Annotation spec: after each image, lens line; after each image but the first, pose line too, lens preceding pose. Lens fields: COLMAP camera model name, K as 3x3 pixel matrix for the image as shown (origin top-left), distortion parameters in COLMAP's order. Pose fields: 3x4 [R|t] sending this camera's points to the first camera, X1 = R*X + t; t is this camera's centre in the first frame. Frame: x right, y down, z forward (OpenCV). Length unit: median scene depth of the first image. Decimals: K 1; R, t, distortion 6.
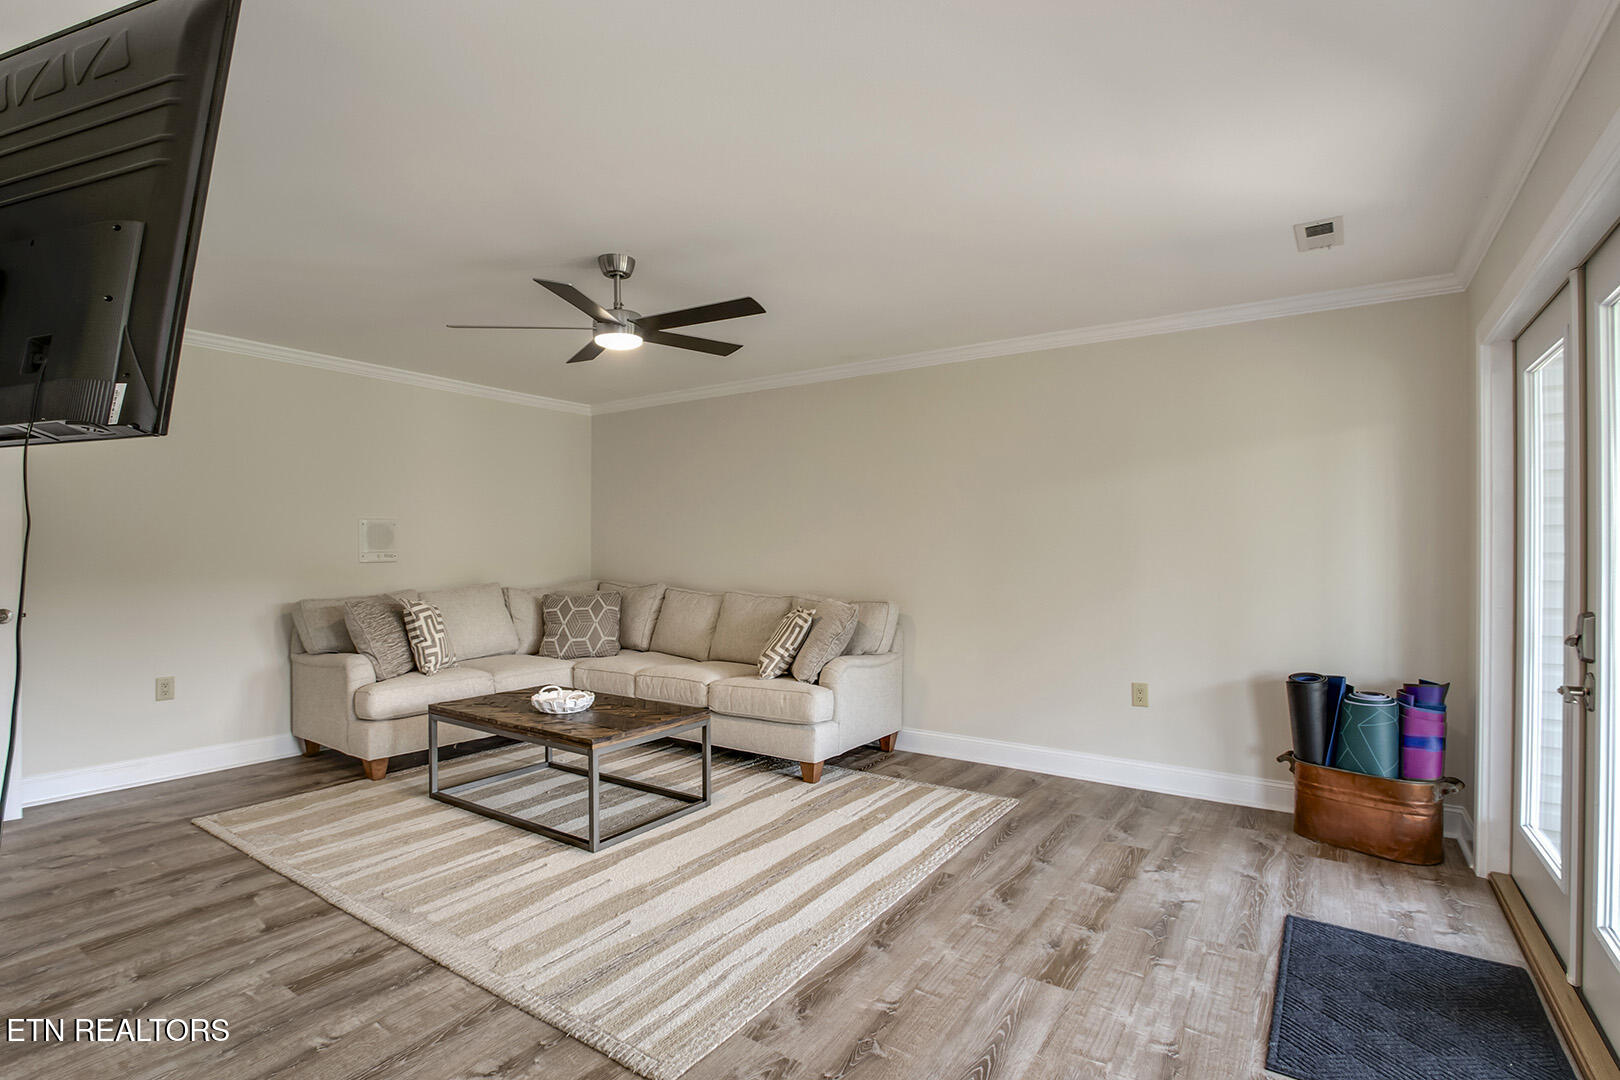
lens RADIAL K [[760.9, 0, 815.5], [0, 760.9, 551.7], [0, 0, 1]] dist [-0.020227, 0.001456]
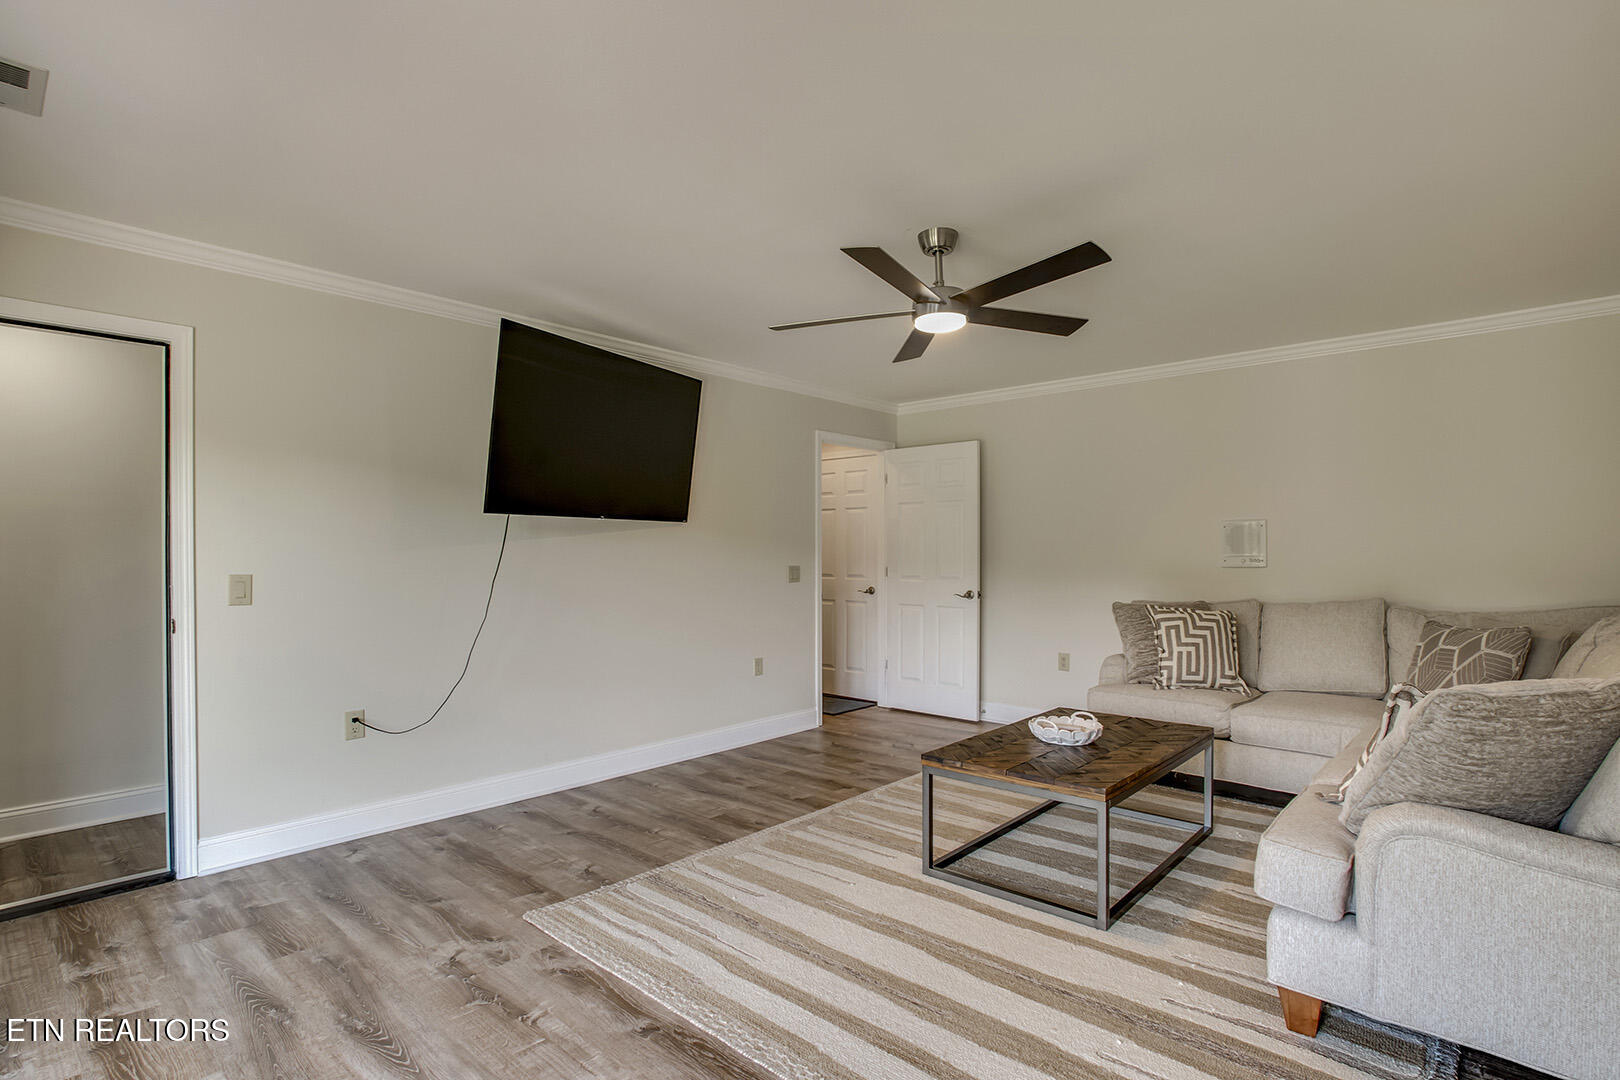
lens RADIAL K [[792.2, 0, 815.5], [0, 792.2, 555.5], [0, 0, 1]] dist [-0.022722, 0.000649]
pose [[-0.136349, 0.000374, -0.990661, 0.712683], [-0.001597, 0.999999, 0.000598, -0.000467], [0.990660, 0.001663, -0.136348, 1.014879]]
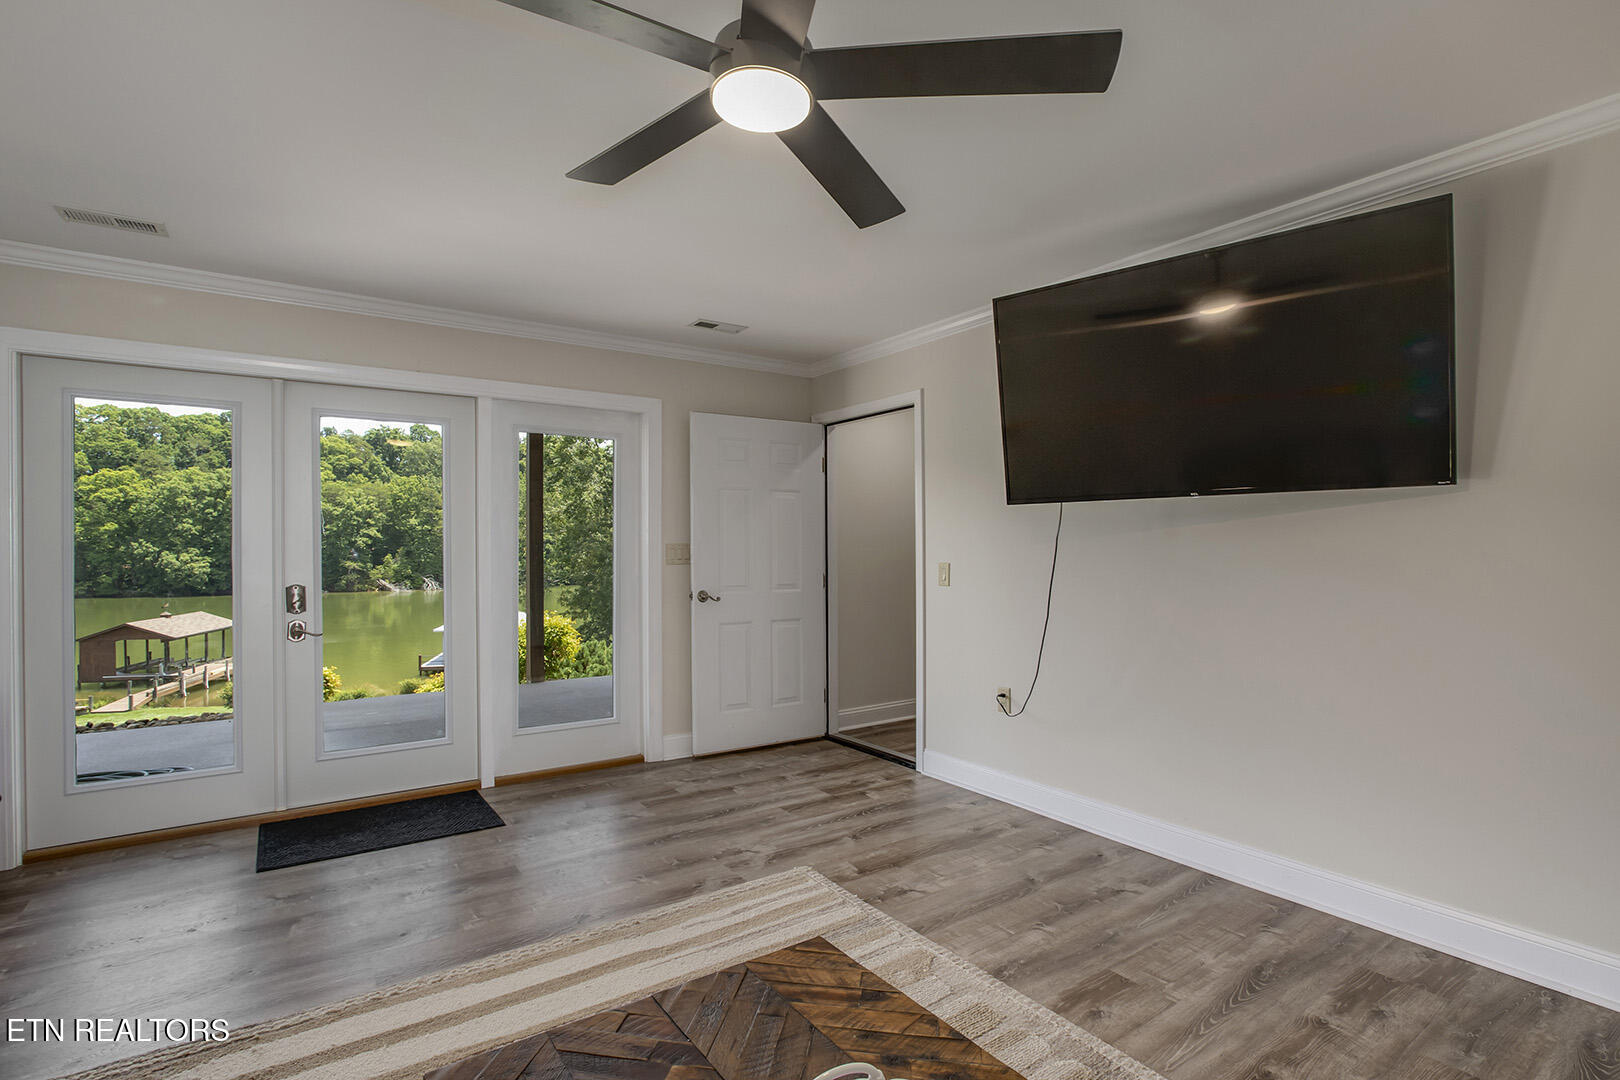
lens RADIAL K [[760.9, 0, 815.5], [0, 760.9, 551.7], [0, 0, 1]] dist [-0.020227, 0.001456]
pose [[-0.935233, -0.000674, 0.354033, -0.466858], [0.000347, 0.999996, 0.002820, 0.000480], [-0.354034, 0.002760, -0.935229, 1.467369]]
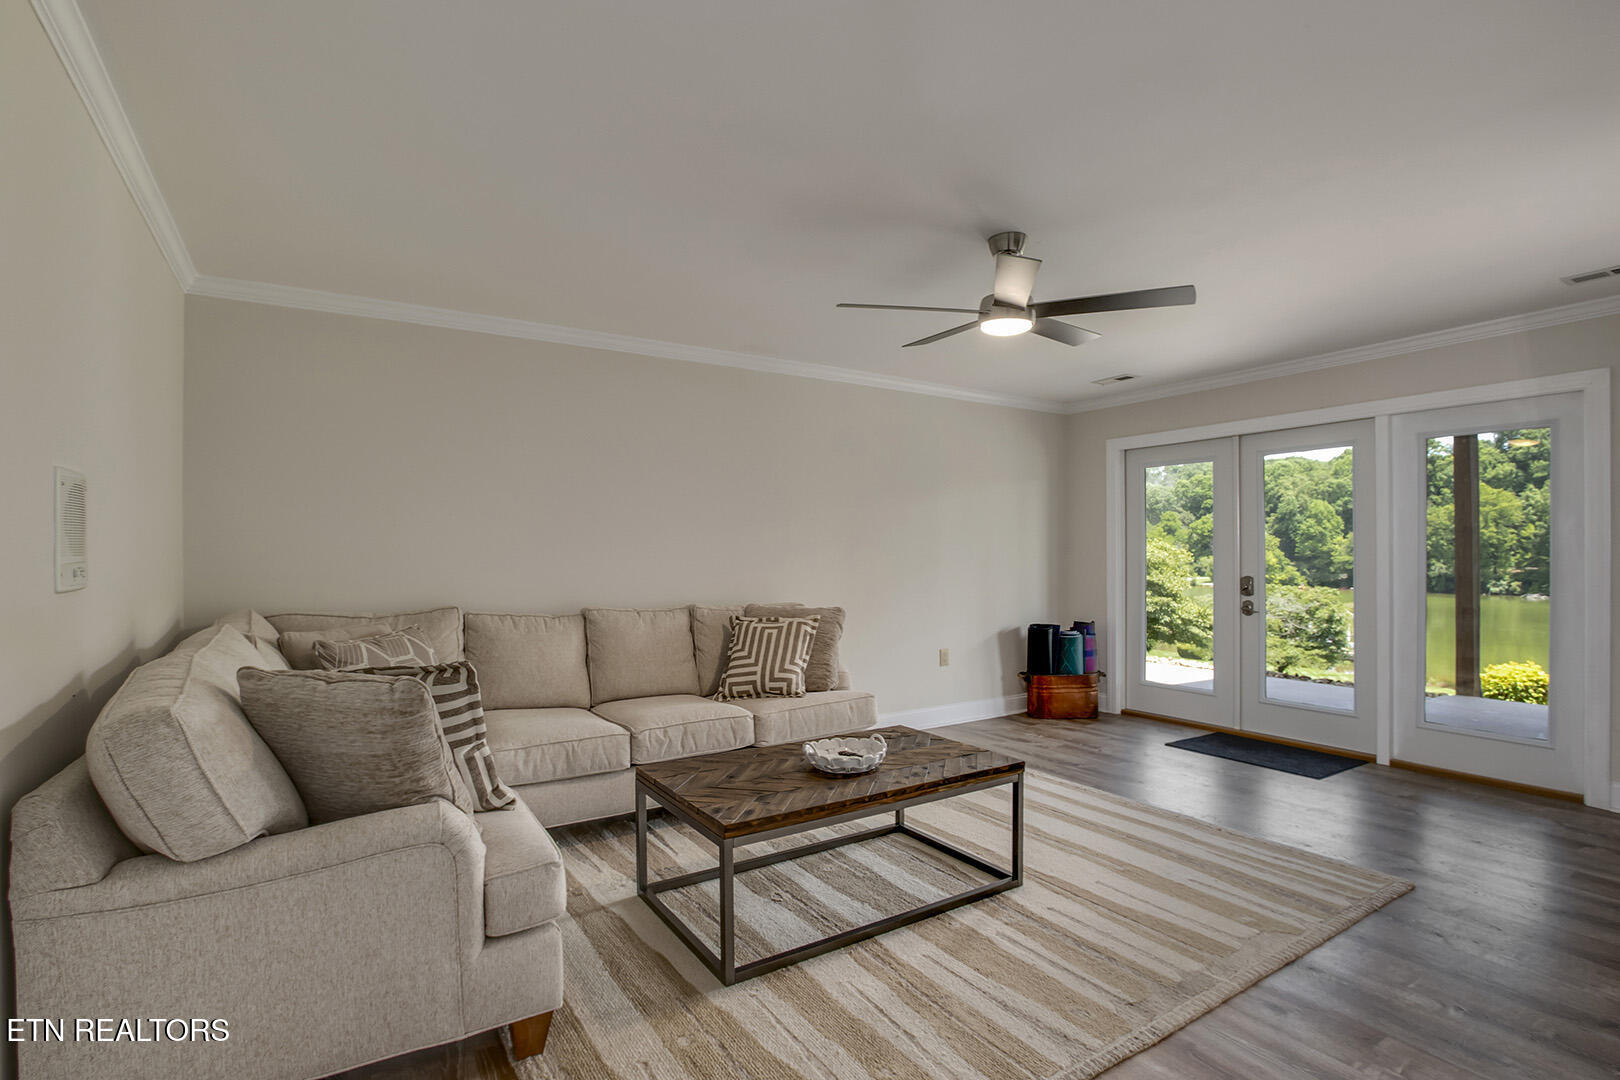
lens RADIAL K [[760.9, 0, 815.5], [0, 760.9, 551.7], [0, 0, 1]] dist [-0.020227, 0.001456]
pose [[0.398137, 0.002723, 0.917322, -1.238032], [0.004767, 0.999976, -0.005038, 0.002155], [-0.917314, 0.006378, 0.398114, 0.874780]]
